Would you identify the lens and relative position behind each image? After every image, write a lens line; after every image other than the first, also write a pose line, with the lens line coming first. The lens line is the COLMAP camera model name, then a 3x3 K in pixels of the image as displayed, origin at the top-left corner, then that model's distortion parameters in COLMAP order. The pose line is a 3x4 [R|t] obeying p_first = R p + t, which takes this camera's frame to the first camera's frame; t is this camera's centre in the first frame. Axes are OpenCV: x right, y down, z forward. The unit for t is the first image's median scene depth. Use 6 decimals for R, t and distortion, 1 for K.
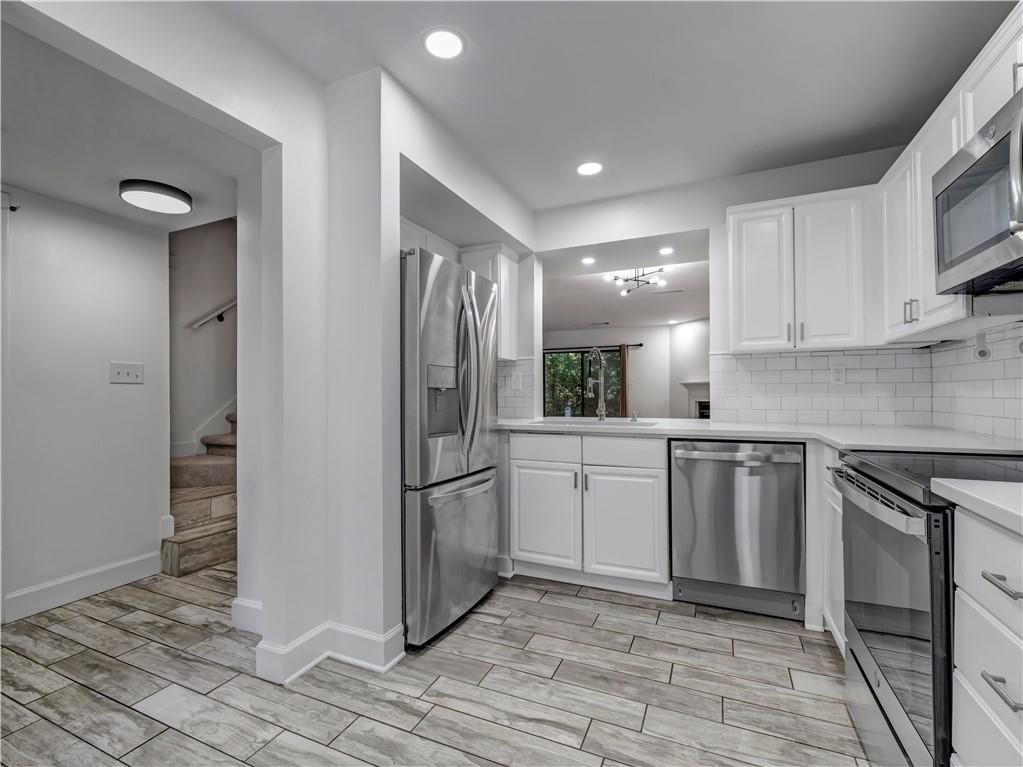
lens RADIAL K [[463.3, 0, 509.7], [0, 463.3, 388.2], [0, 0, 1]] dist [-0.003911, -0.001016]
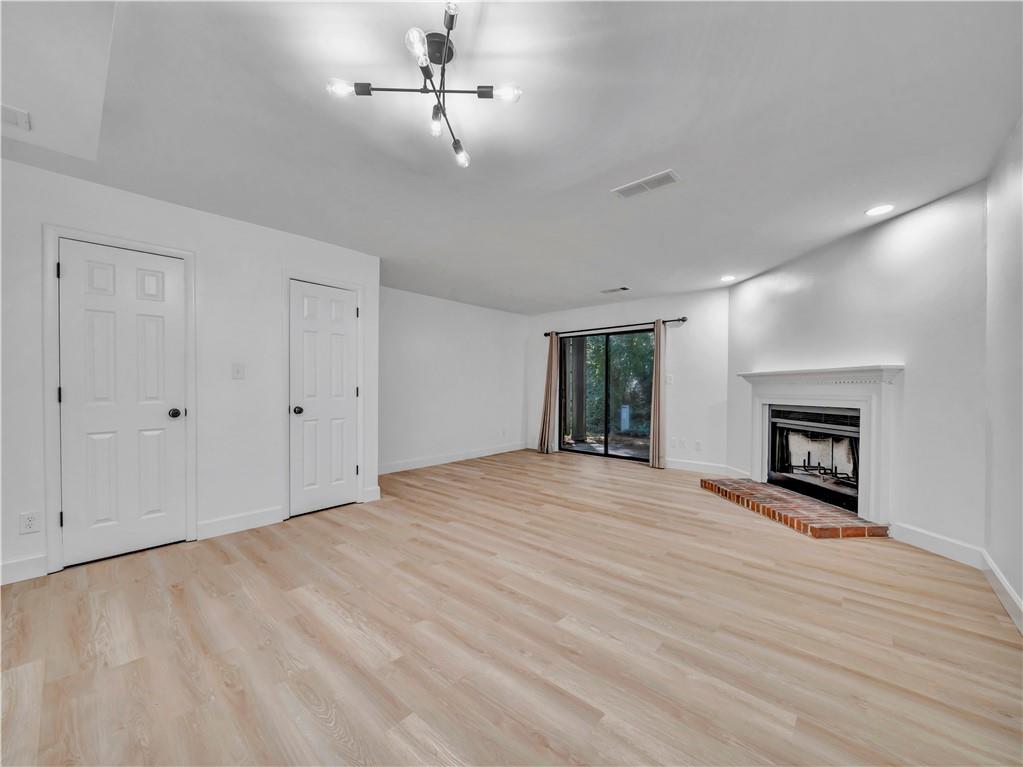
lens RADIAL K [[406.8, 0, 510.5], [0, 406.8, 386.7], [0, 0, 1]] dist [-0.004045, -0.000312]
pose [[0.949079, 0.005757, -0.314986, 0.249233], [-0.005118, 0.999983, 0.002855, 0.006022], [0.314997, -0.001098, 0.949092, 0.379746]]
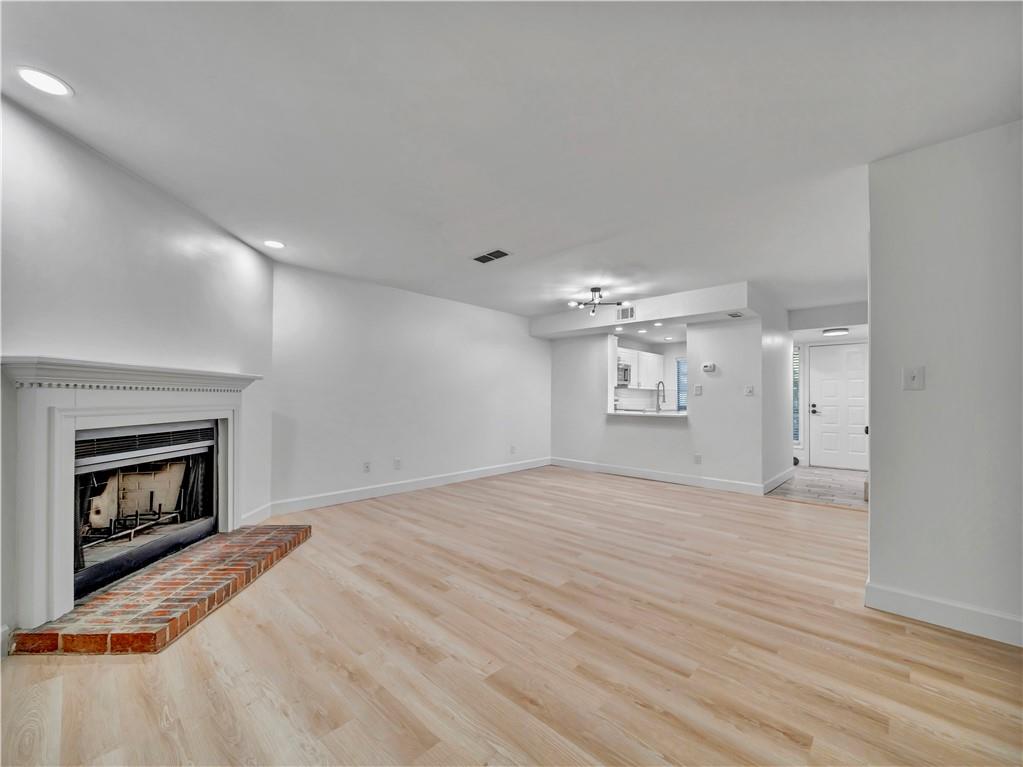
lens RADIAL K [[418.9, 0, 513.3], [0, 418.9, 391.8], [0, 0, 1]] dist [0.000304, 0.000015]
pose [[-0.944010, 0.001944, 0.329911, 0.079362], [-0.004429, 0.999818, -0.018566, 0.008348], [-0.329887, -0.018987, -0.943830, 1.108584]]
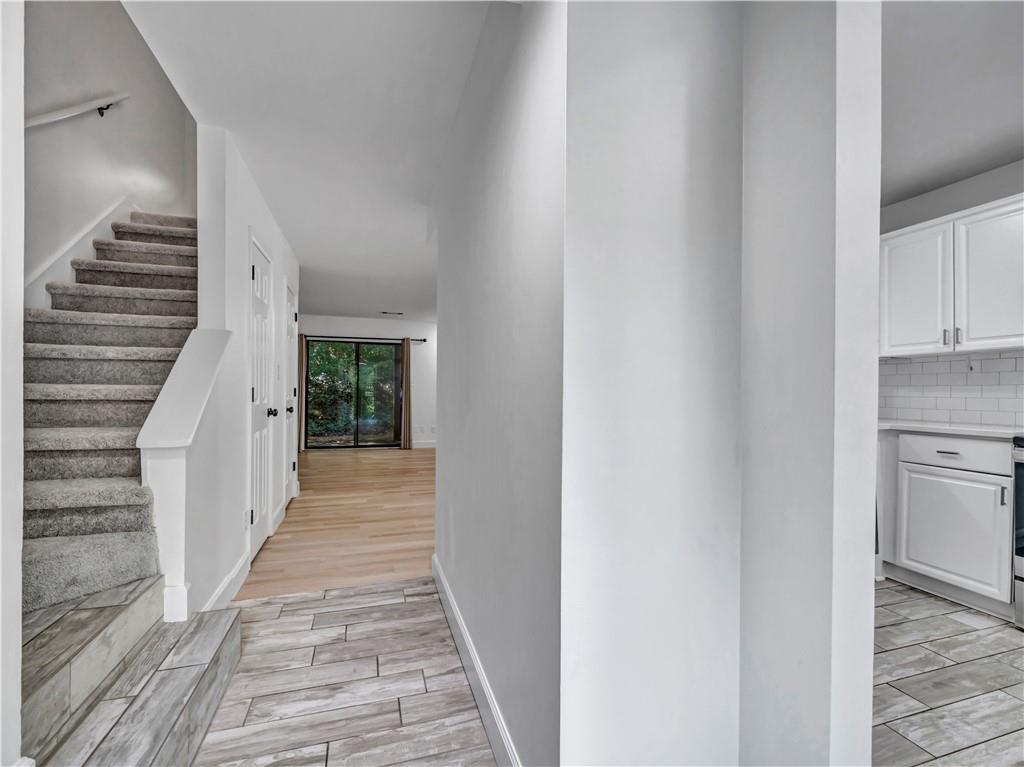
lens RADIAL K [[463.8, 0, 507.6], [0, 463.8, 387.4], [0, 0, 1]] dist [-0.003911, -0.001016]
pose [[0.761842, 0.014753, 0.647594, -0.222358], [-0.014513, 0.999878, -0.005705, 0.007349], [-0.647600, -0.005052, 0.761964, 0.173895]]
